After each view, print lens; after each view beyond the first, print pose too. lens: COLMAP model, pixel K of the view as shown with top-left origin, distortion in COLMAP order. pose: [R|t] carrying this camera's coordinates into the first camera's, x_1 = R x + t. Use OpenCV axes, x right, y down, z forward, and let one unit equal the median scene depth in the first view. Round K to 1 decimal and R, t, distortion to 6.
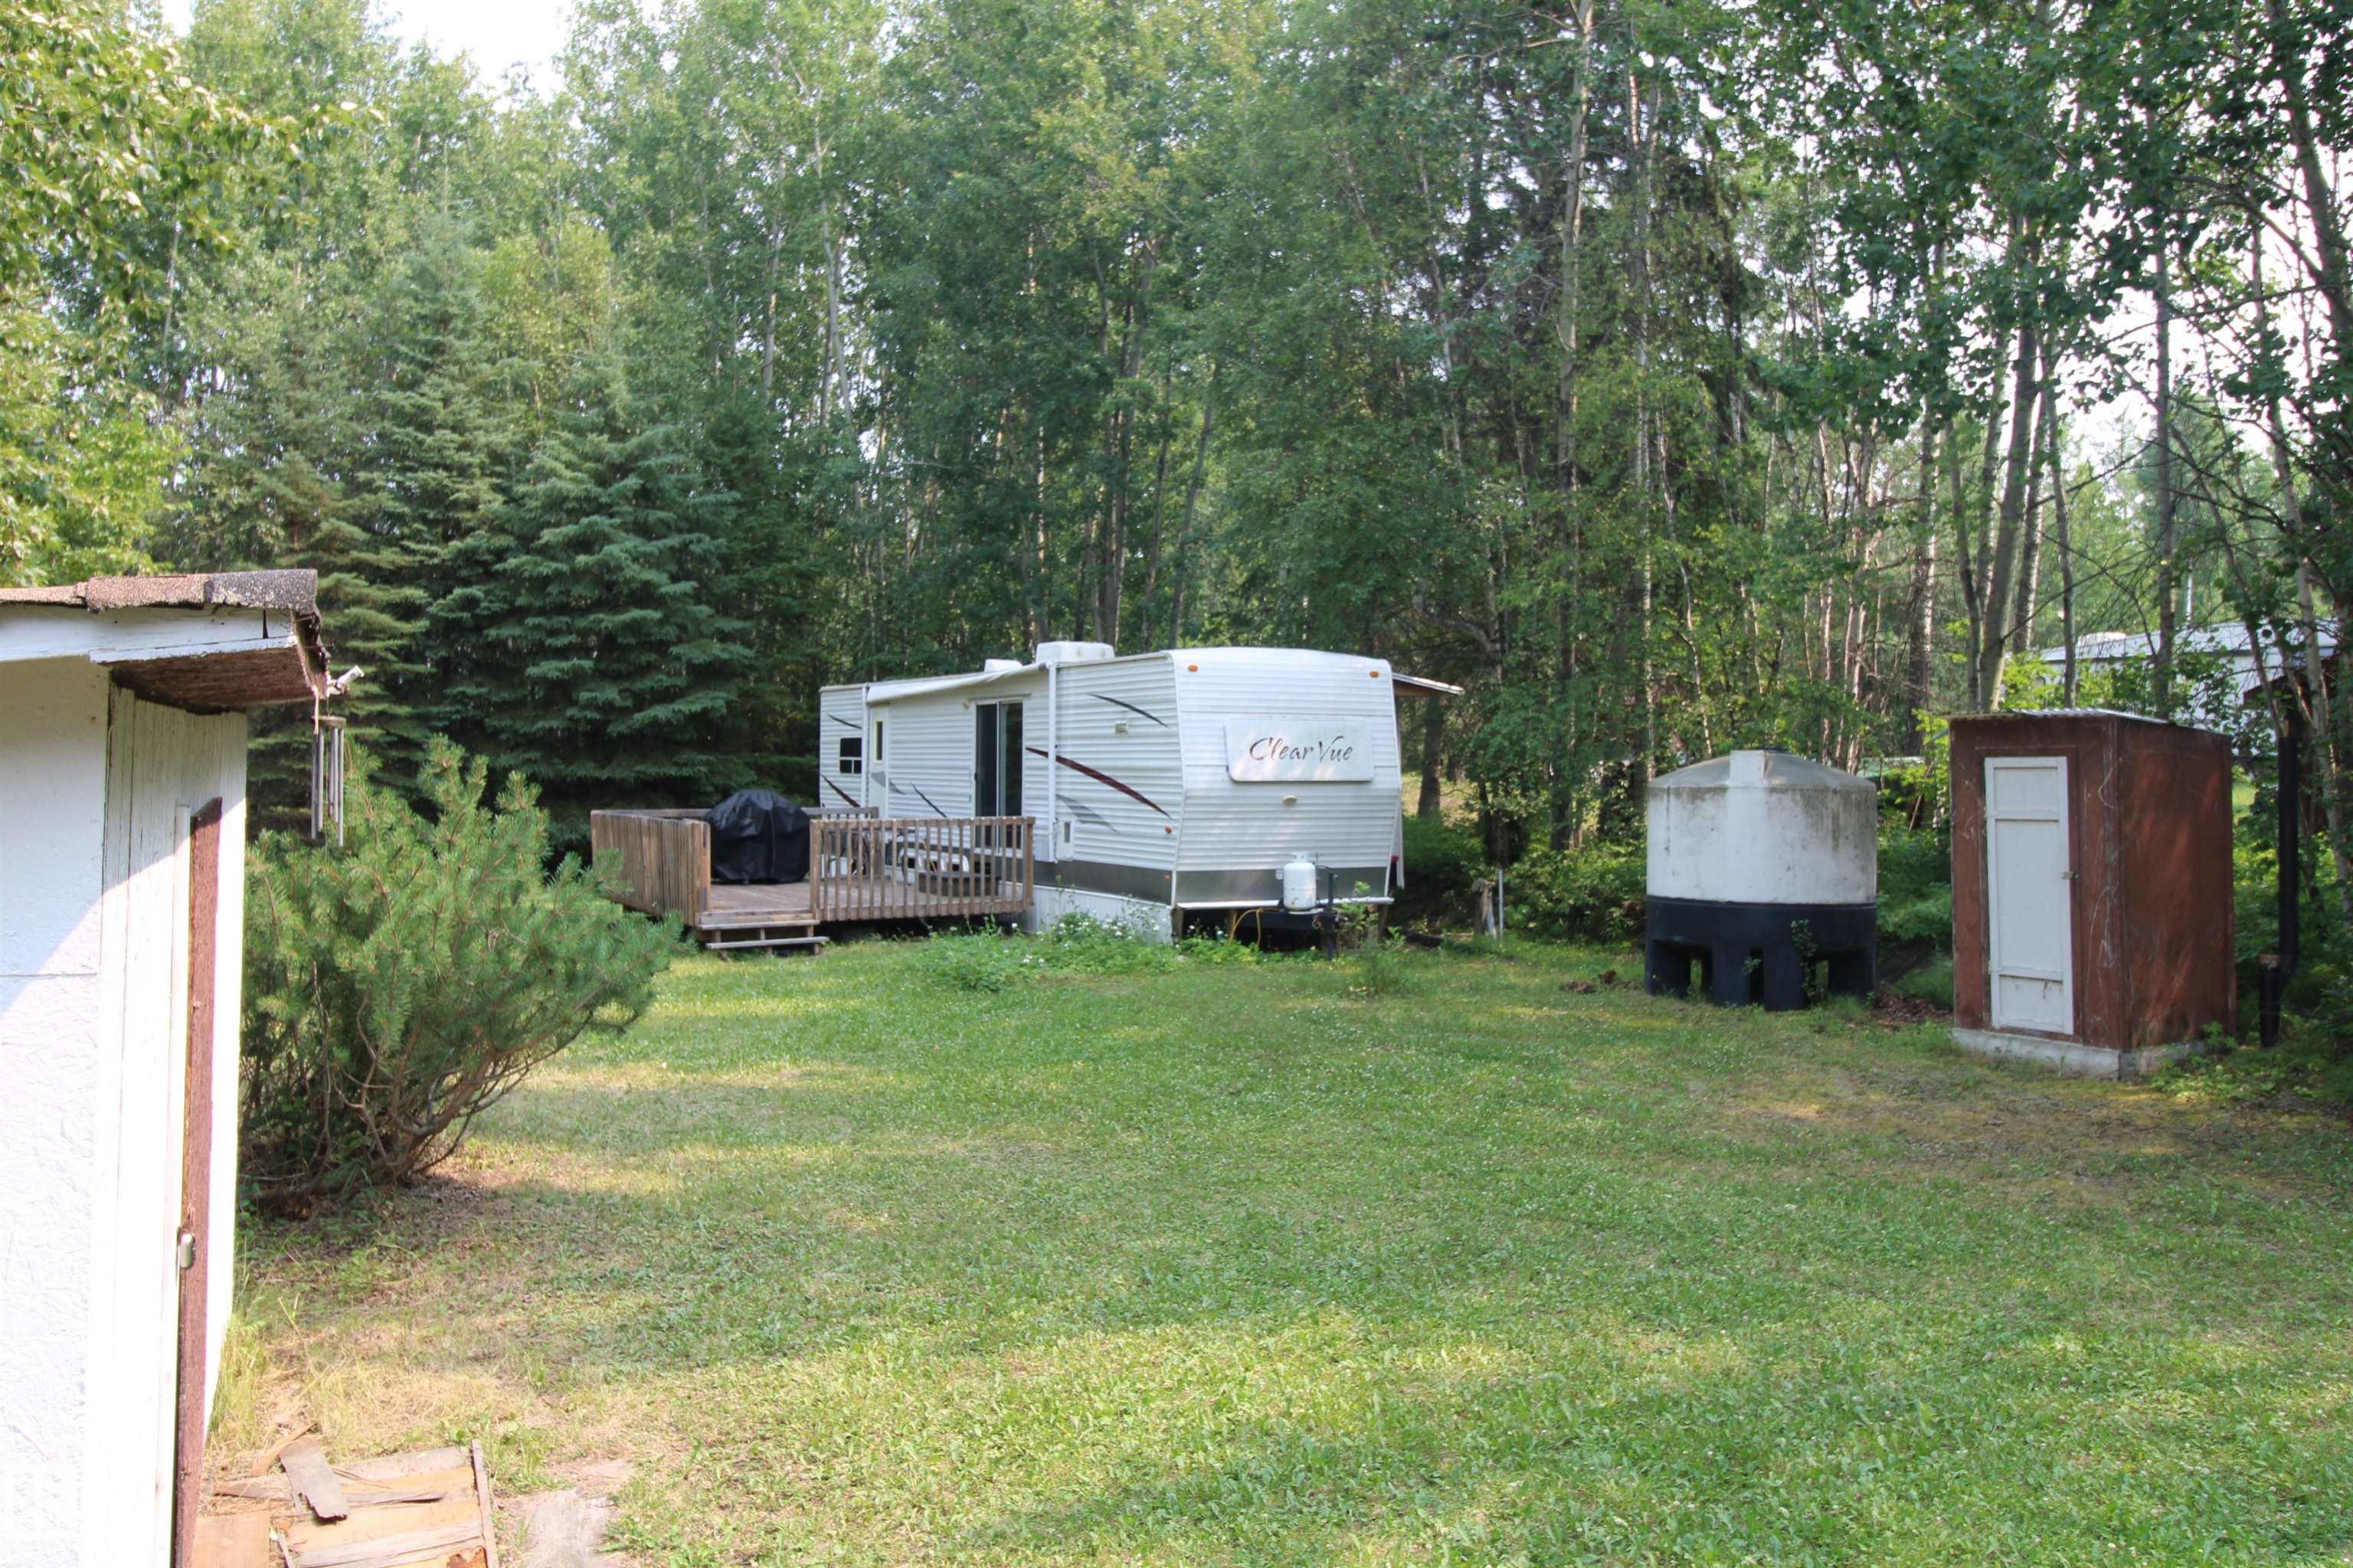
lens RADIAL K [[1830.6, 0, 1176.5], [0, 1830.6, 784.0], [0, 0, 1]] dist [0.005249, 0.000964]
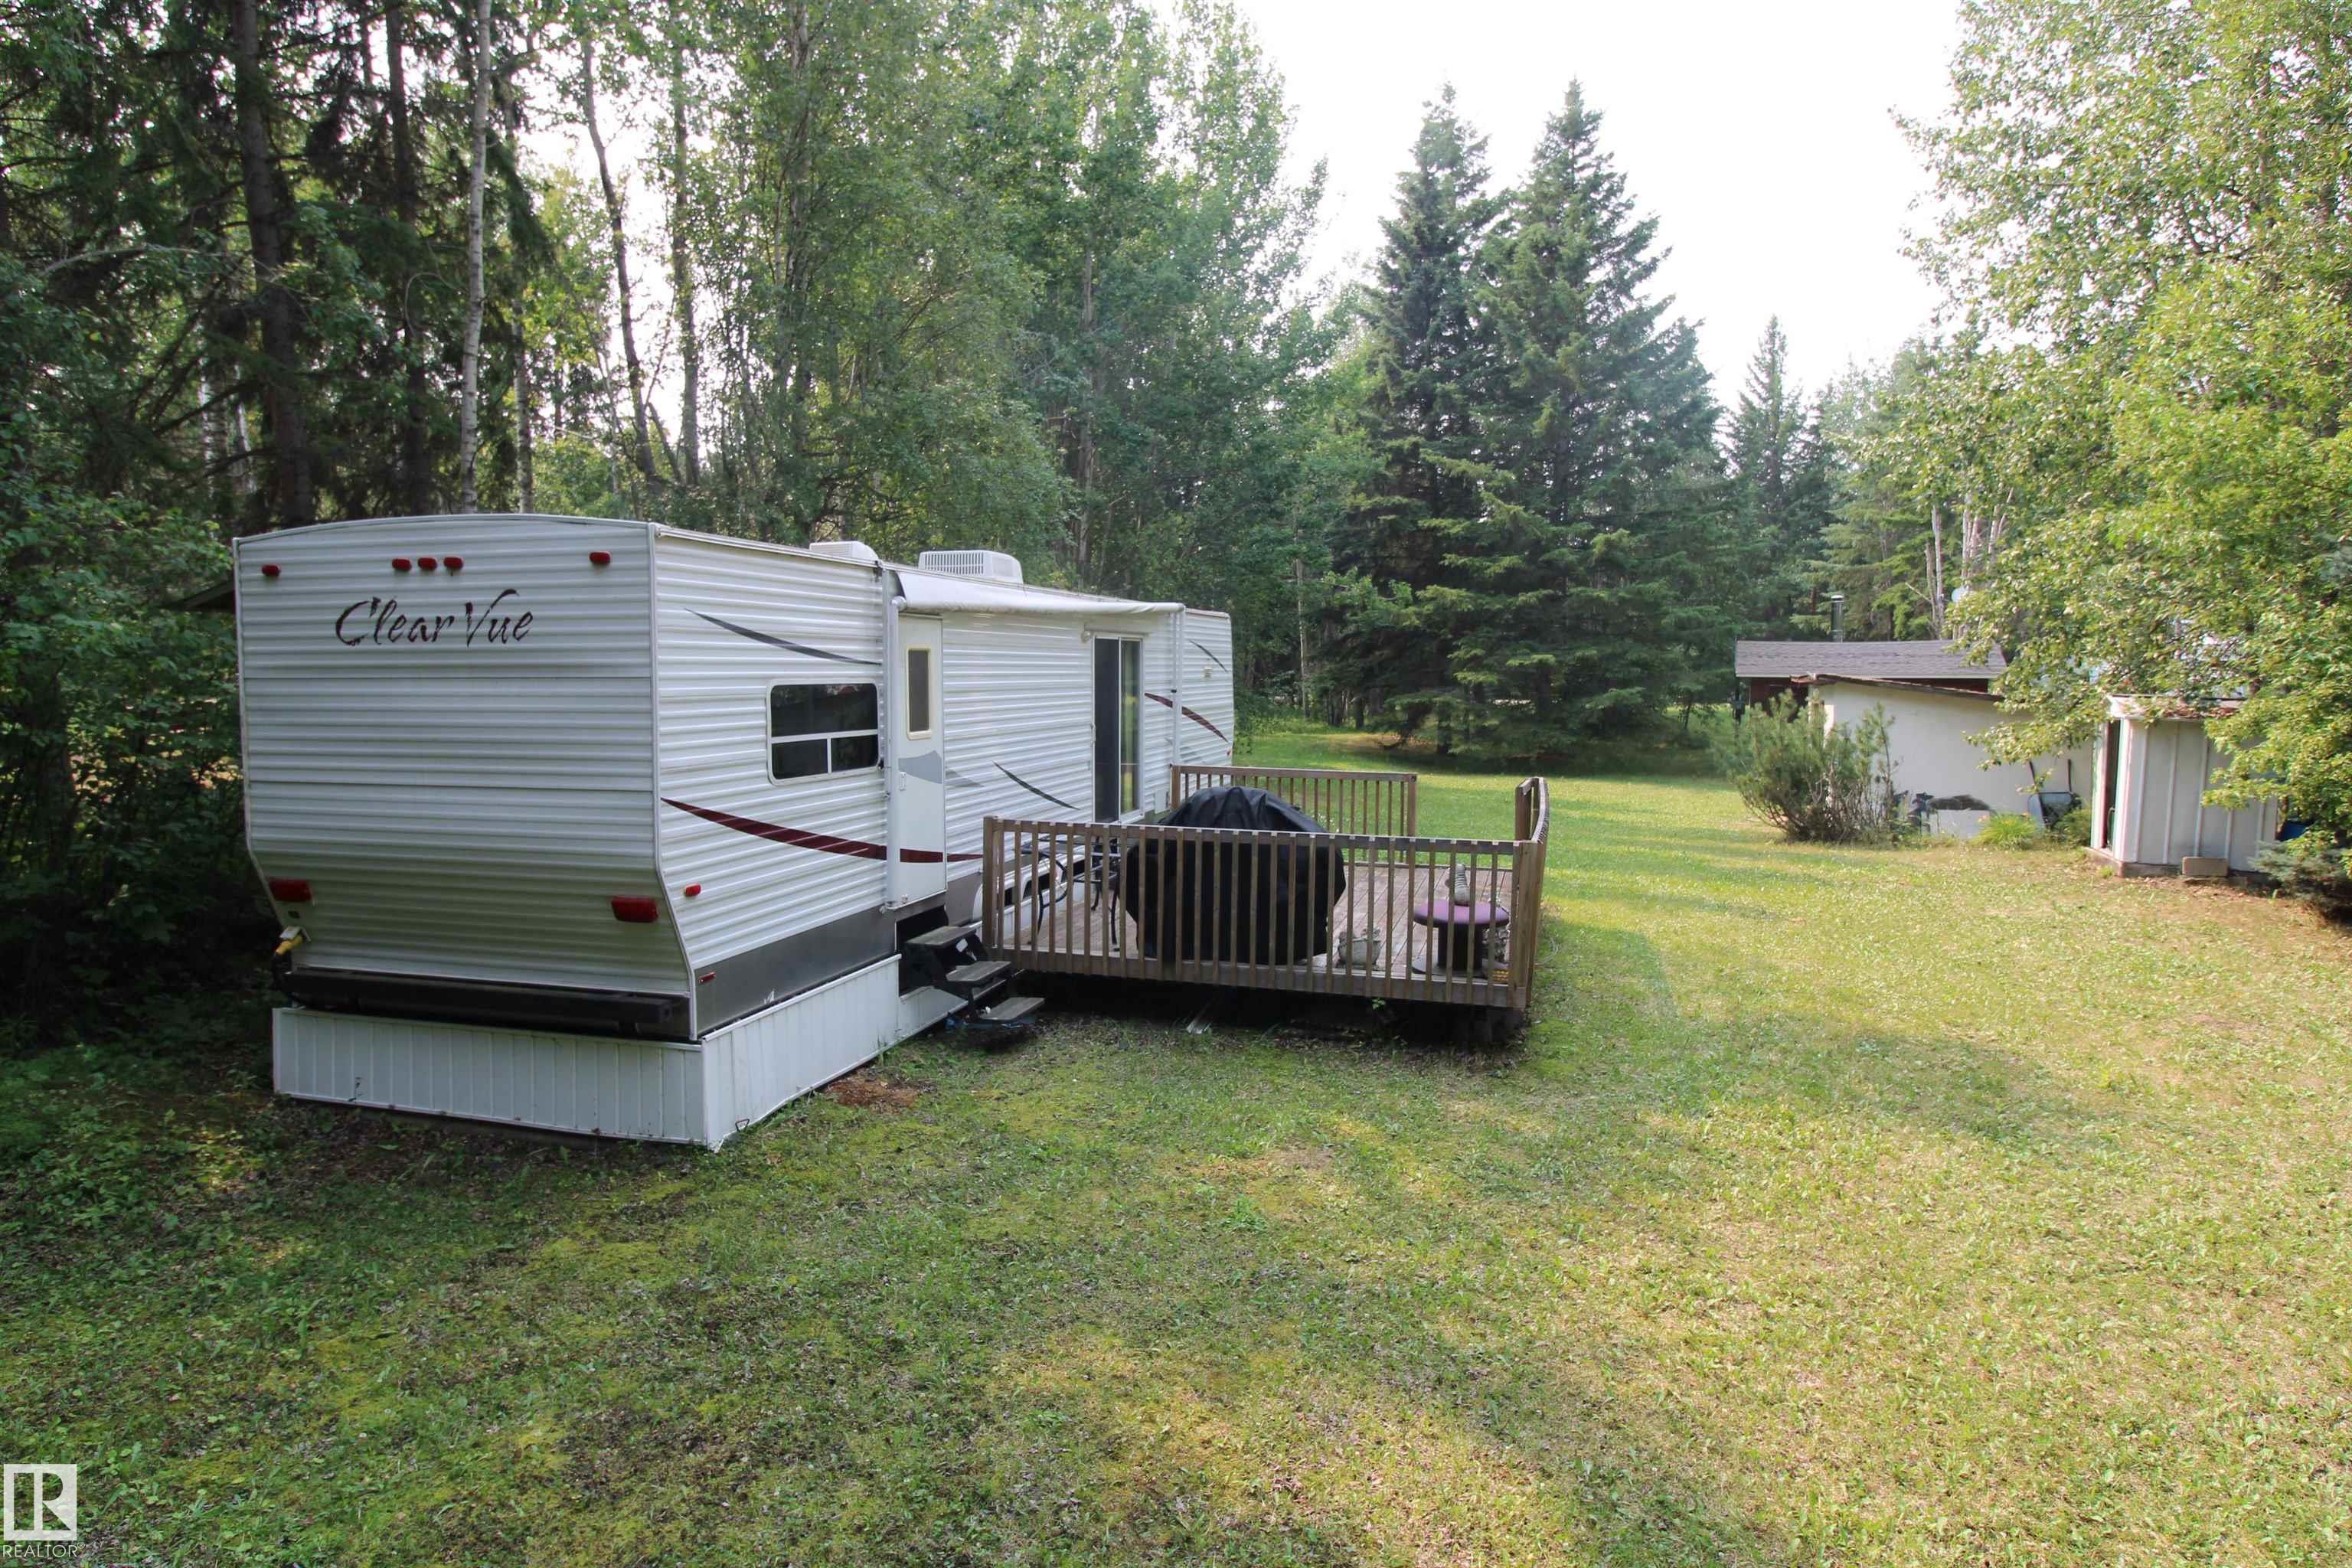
lens RADIAL K [[1394.3, 0, 1171.0], [0, 1394.3, 768.6], [0, 0, 1]] dist [0.002995, -0.000042]
pose [[-0.703030, -0.064033, 0.708271, -0.450911], [-0.002576, 0.996161, 0.087503, -0.033648], [-0.711155, 0.059693, -0.700496, 1.157351]]
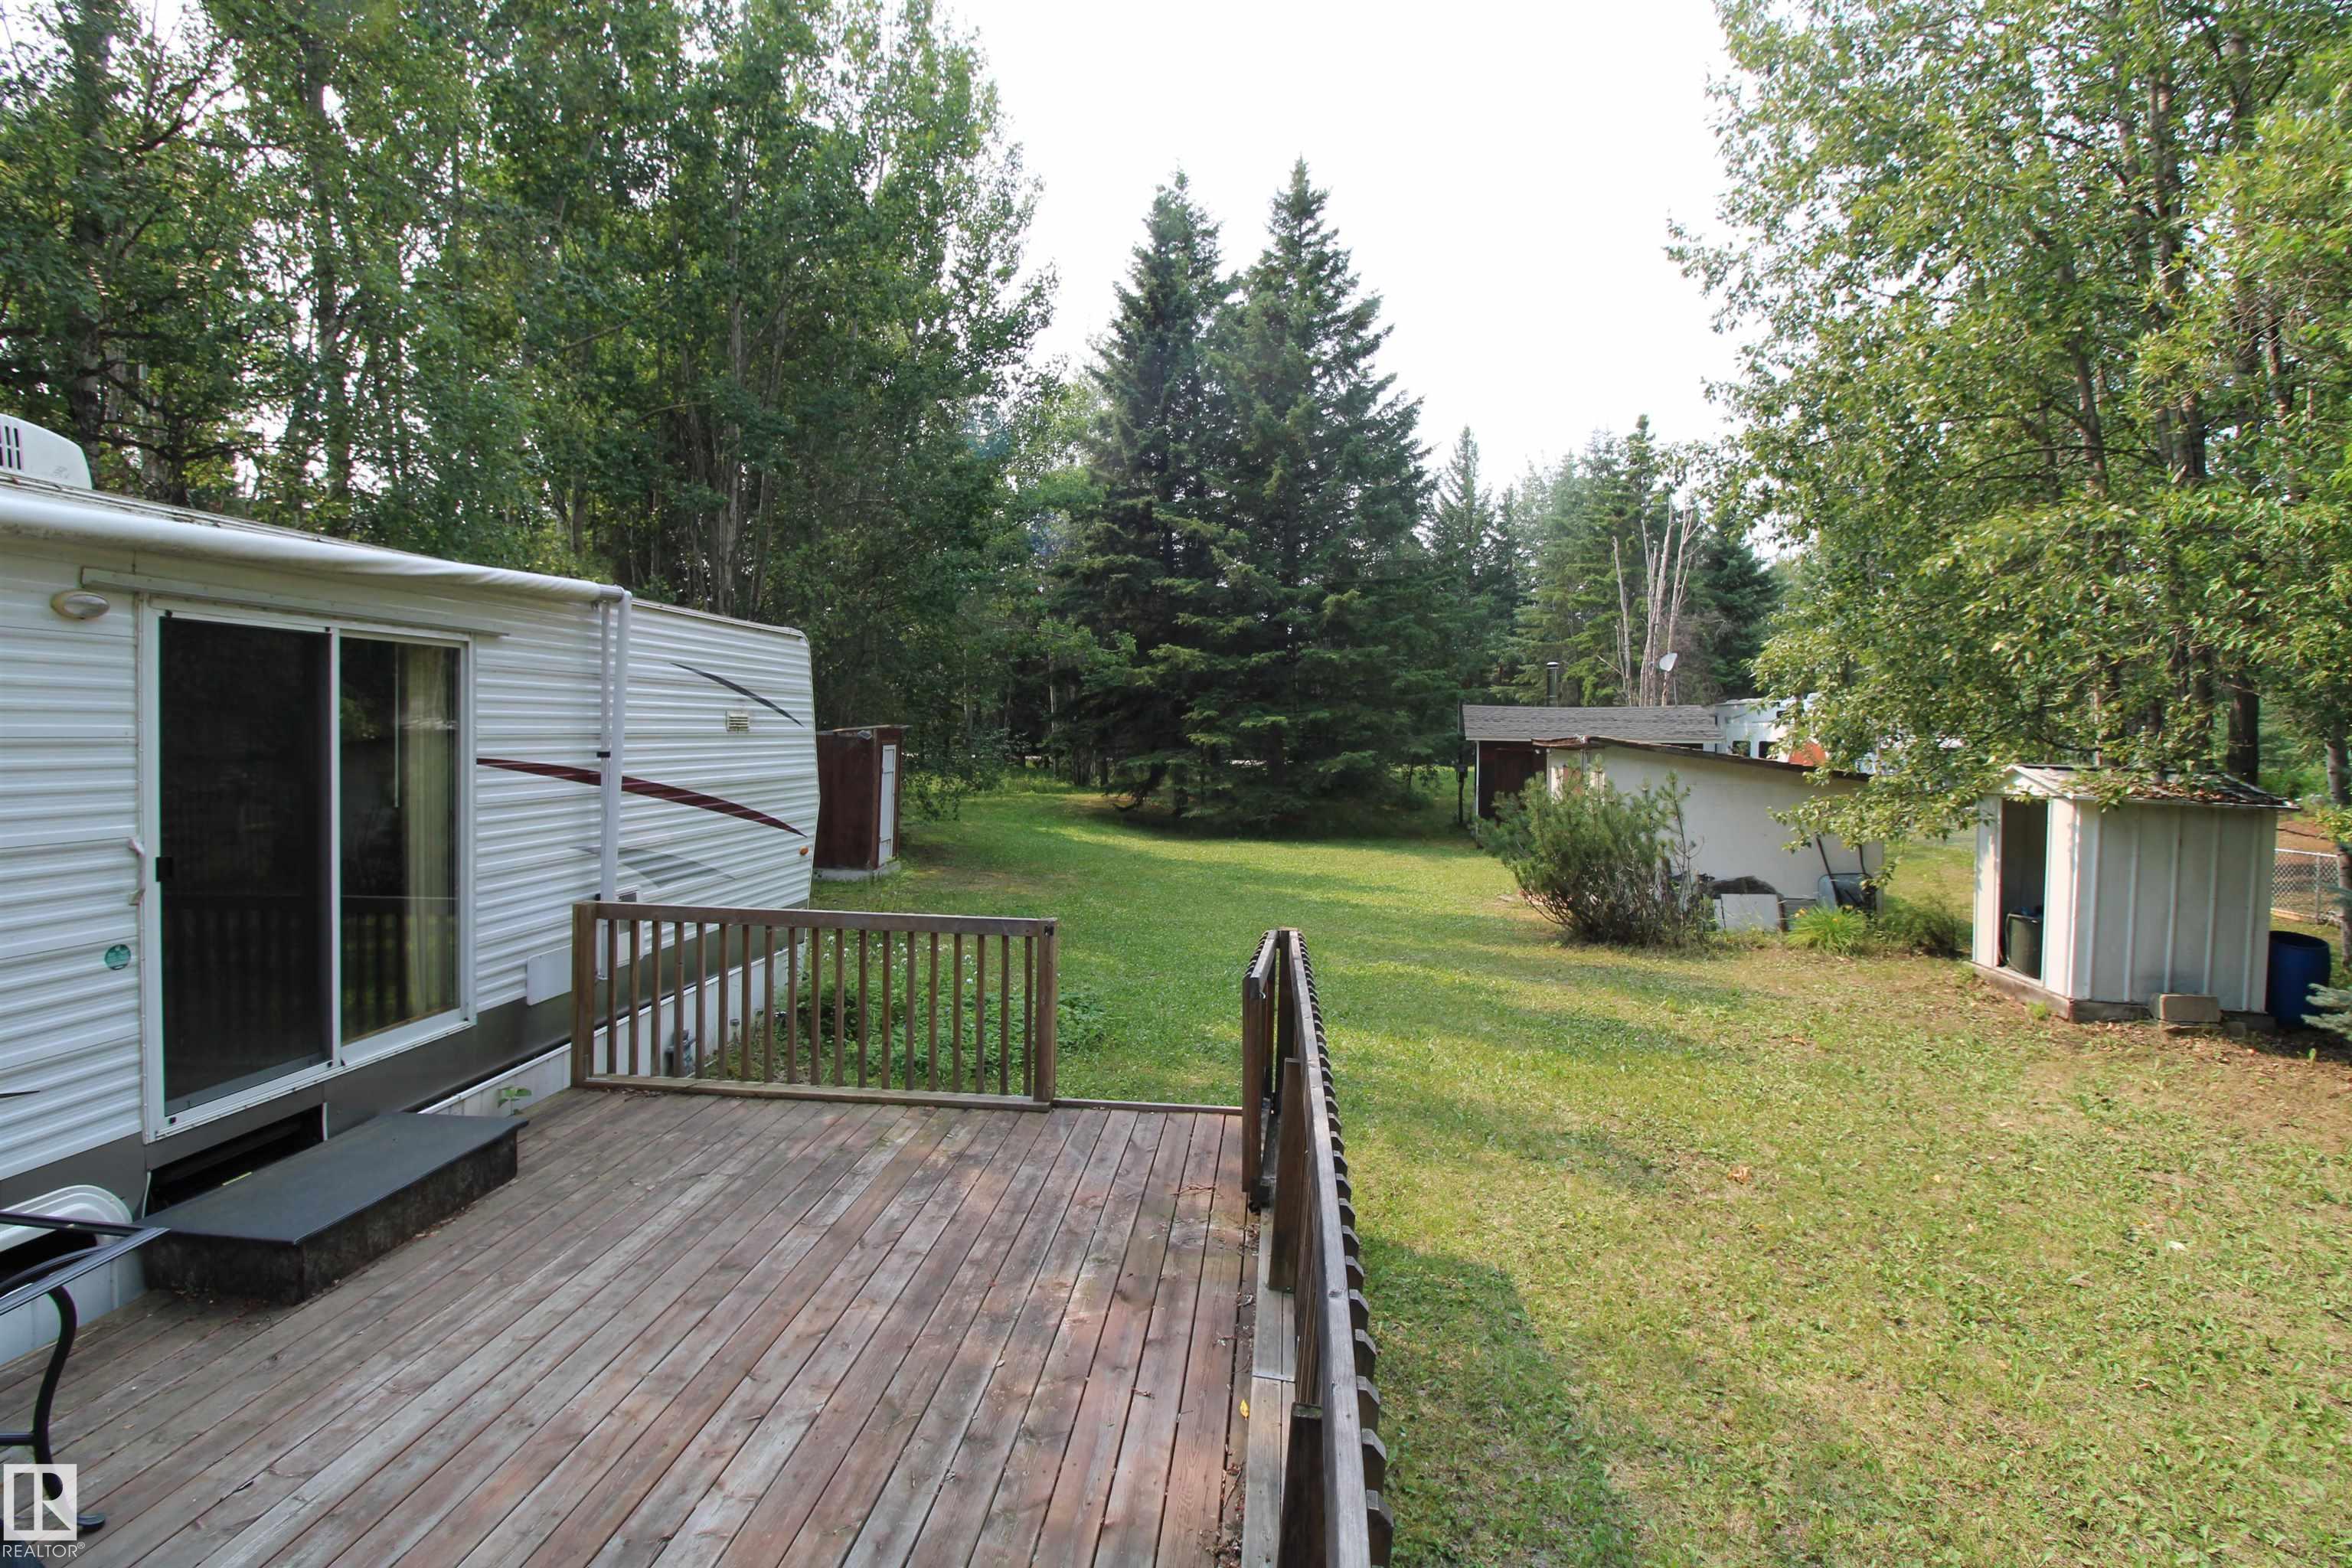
lens RADIAL K [[1155.3, 0, 1194.3], [0, 1155.3, 765.9], [0, 0, 1]] dist [-0.000216, 0.000121]
pose [[-0.826164, -0.036243, 0.562262, -0.291441], [-0.014444, 0.998963, 0.043169, -0.025397], [-0.563244, 0.027544, -0.825831, 0.893119]]
